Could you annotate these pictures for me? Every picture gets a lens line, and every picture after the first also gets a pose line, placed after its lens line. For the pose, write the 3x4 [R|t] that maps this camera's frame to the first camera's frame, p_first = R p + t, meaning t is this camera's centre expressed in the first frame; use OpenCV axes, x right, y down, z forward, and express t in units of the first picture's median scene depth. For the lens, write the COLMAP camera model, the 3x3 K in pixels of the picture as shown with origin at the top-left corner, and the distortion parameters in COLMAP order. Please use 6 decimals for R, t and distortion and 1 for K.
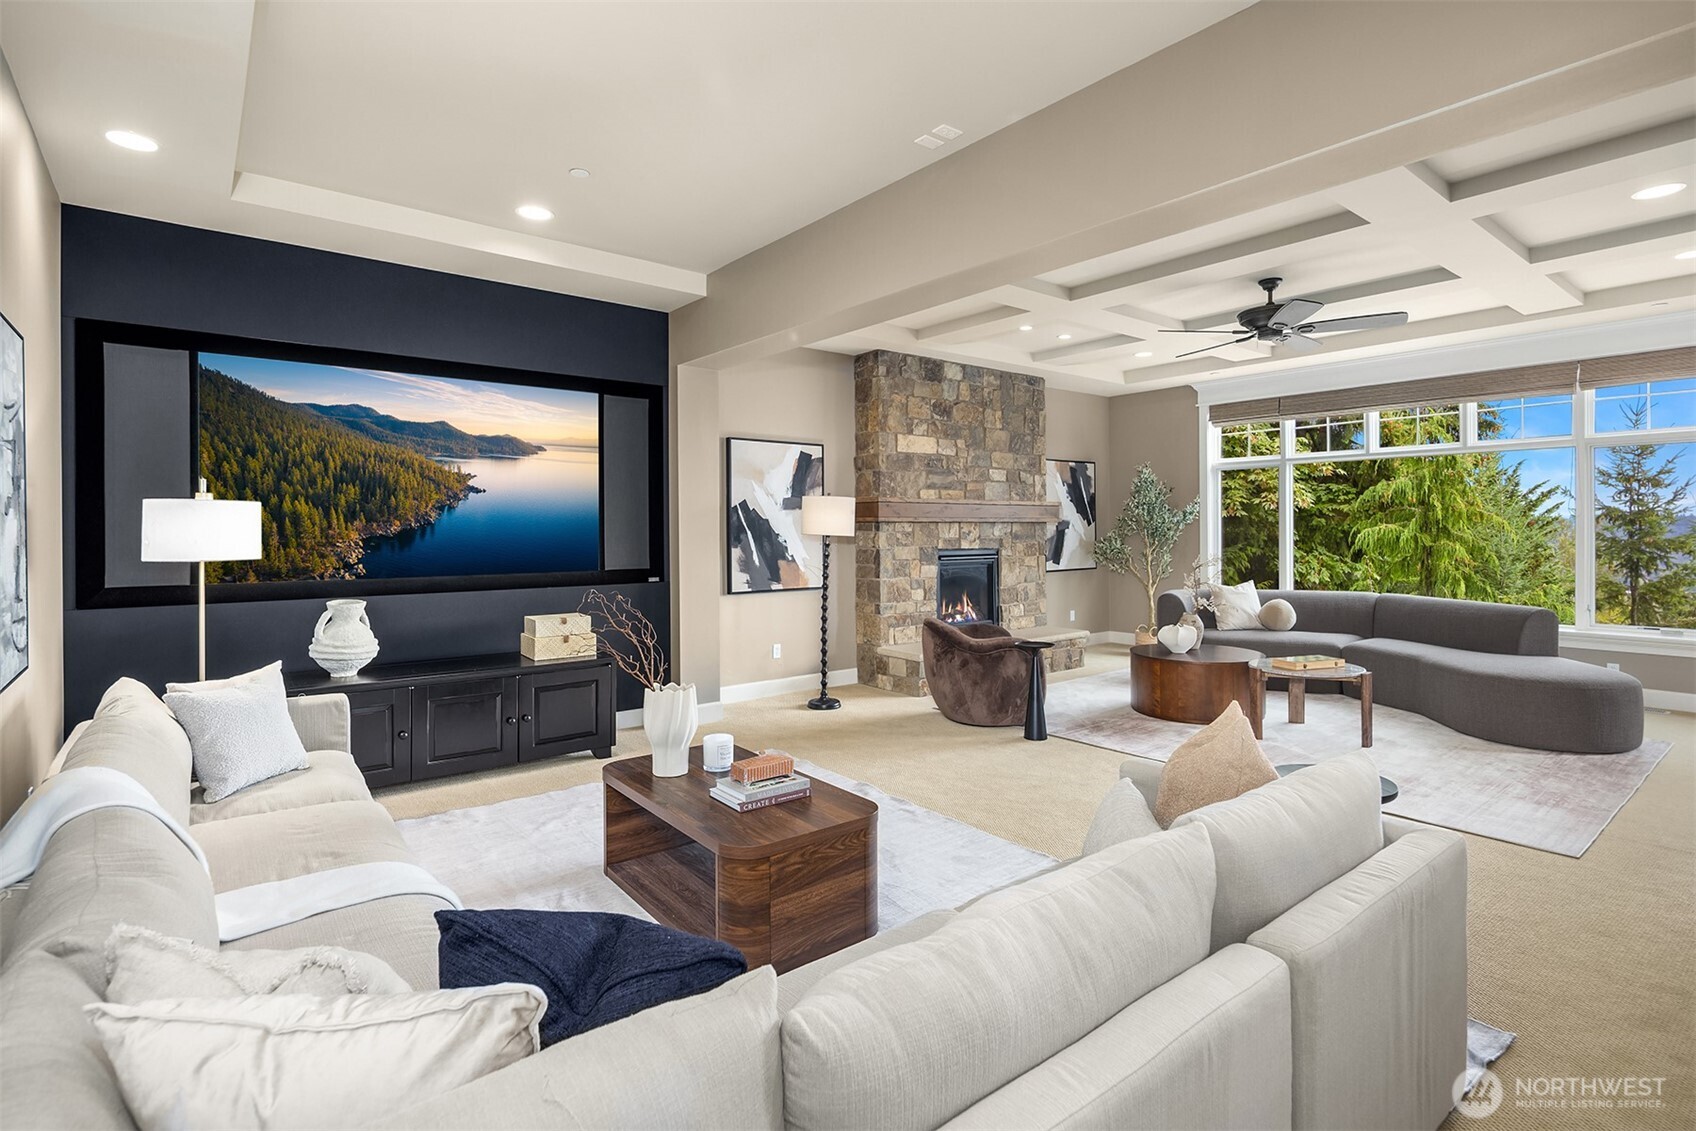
lens RADIAL K [[817.9, 0, 844.5], [0, 817.9, 531.4], [0, 0, 1]] dist [-0.002437, -0.000691]
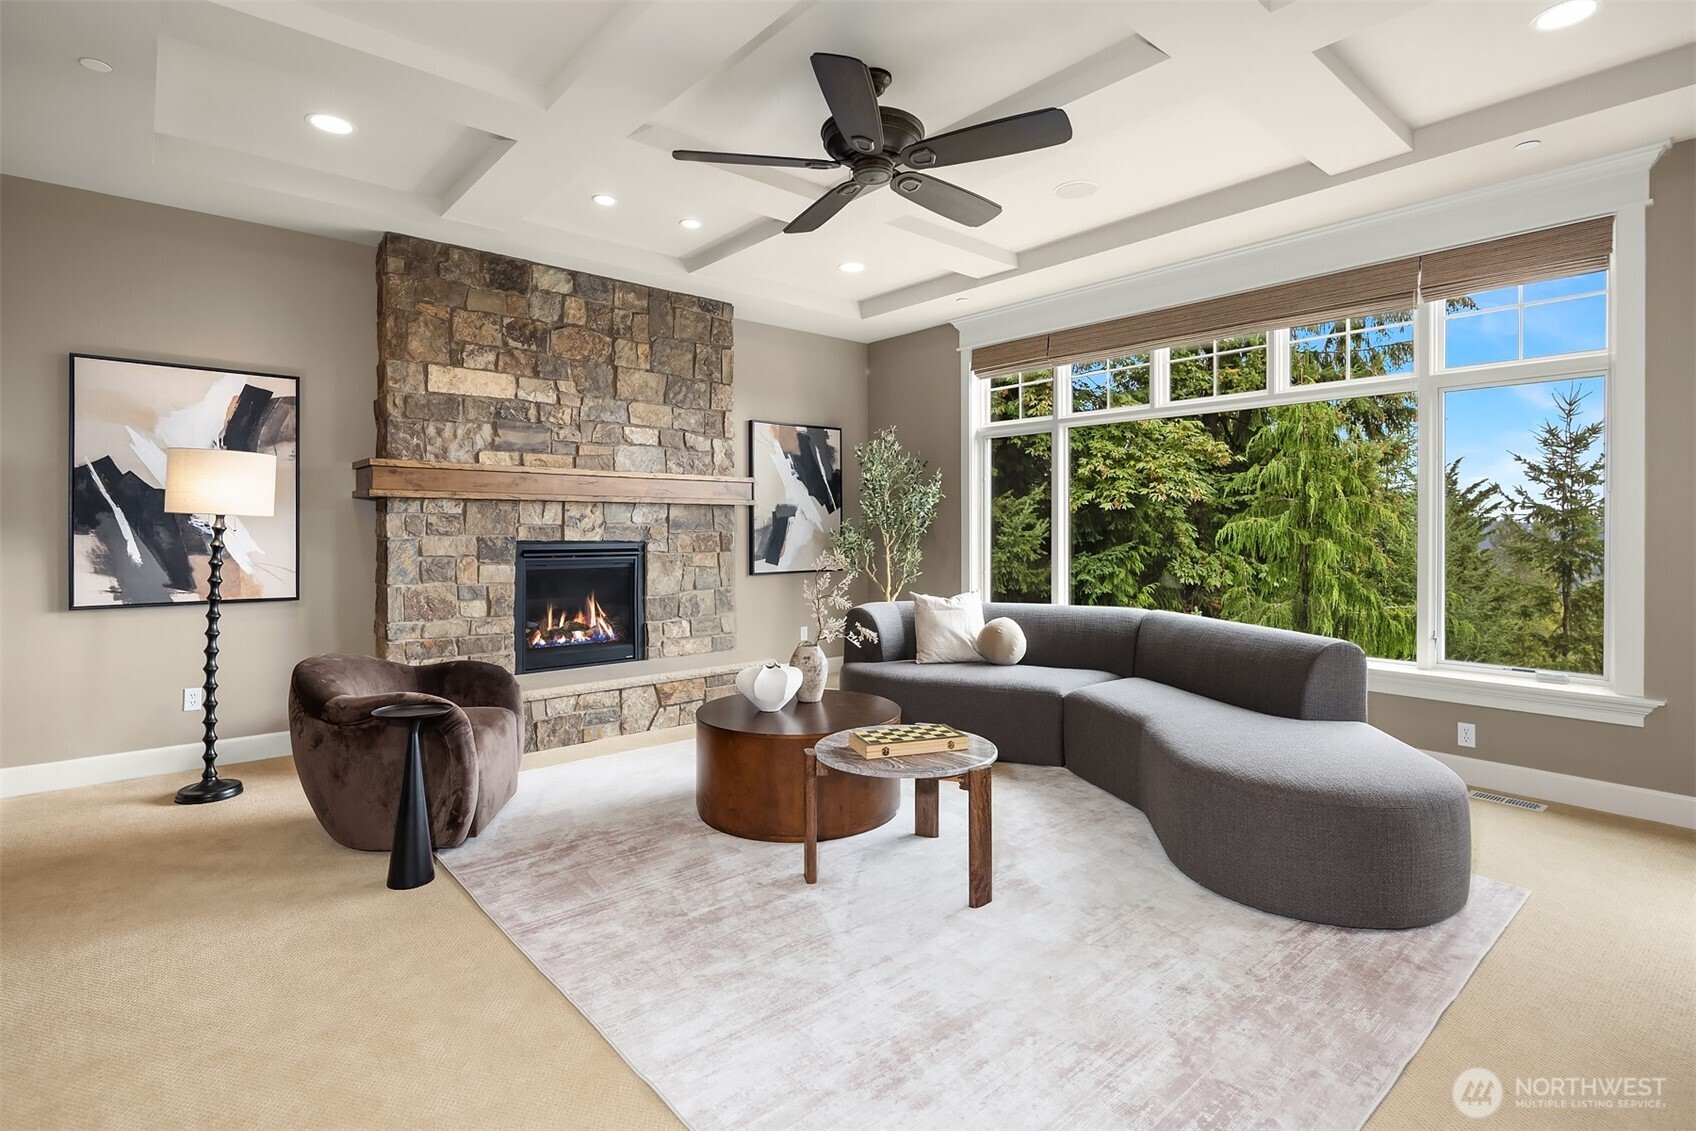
lens RADIAL K [[825.2, 0, 850.3], [0, 825.2, 527.9], [0, 0, 1]] dist [0.001379, 0.000014]
pose [[0.999058, 0.008181, 0.042623, 0.344261], [-0.008117, 0.999966, -0.001670, 0.009511], [-0.042635, 0.001323, 0.999090, 0.296535]]
